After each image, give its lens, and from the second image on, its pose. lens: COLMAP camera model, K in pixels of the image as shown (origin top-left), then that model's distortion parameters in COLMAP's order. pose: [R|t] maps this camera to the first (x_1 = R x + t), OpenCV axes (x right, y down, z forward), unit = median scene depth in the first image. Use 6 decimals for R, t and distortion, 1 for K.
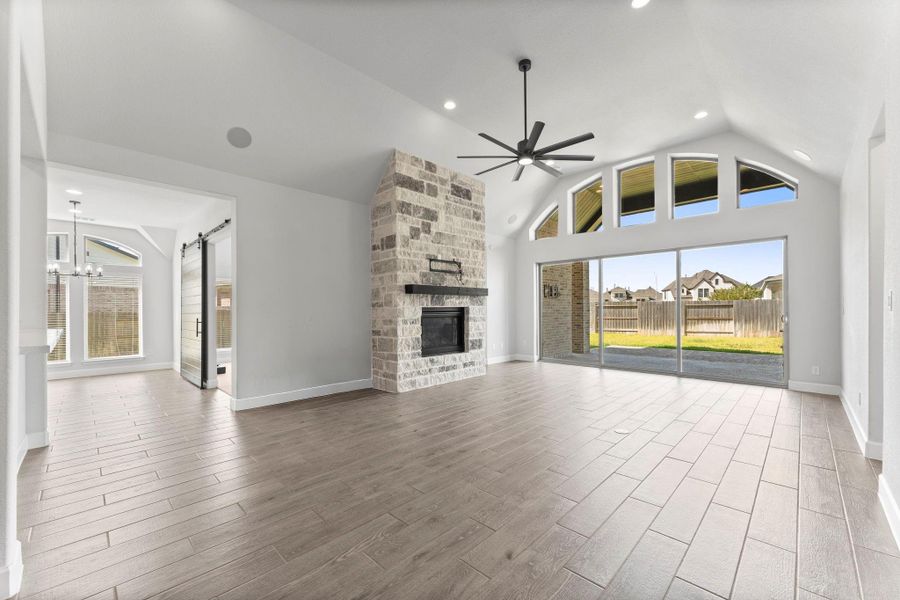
lens RADIAL K [[359.9, 0, 453.2], [0, 359.9, 307.2], [0, 0, 1]] dist [0.003793, 0.000107]
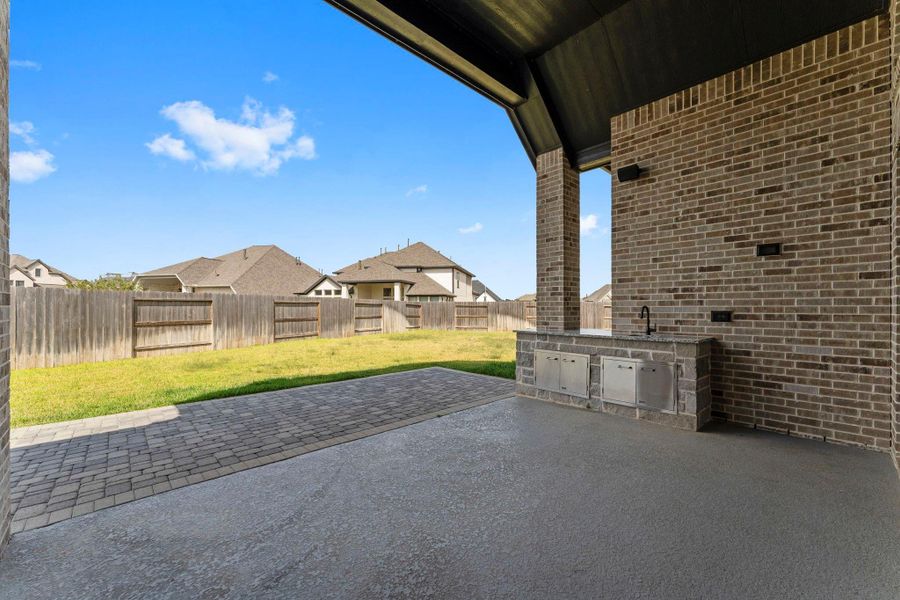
lens RADIAL K [[359.9, 0, 449.6], [0, 359.9, 308.2], [0, 0, 1]] dist [0.003793, 0.000107]
pose [[0.053983, 0.007015, 0.998517, 0.146760], [-0.007002, 0.999953, -0.006646, 0.008308], [-0.998517, -0.006632, 0.054030, 0.515350]]
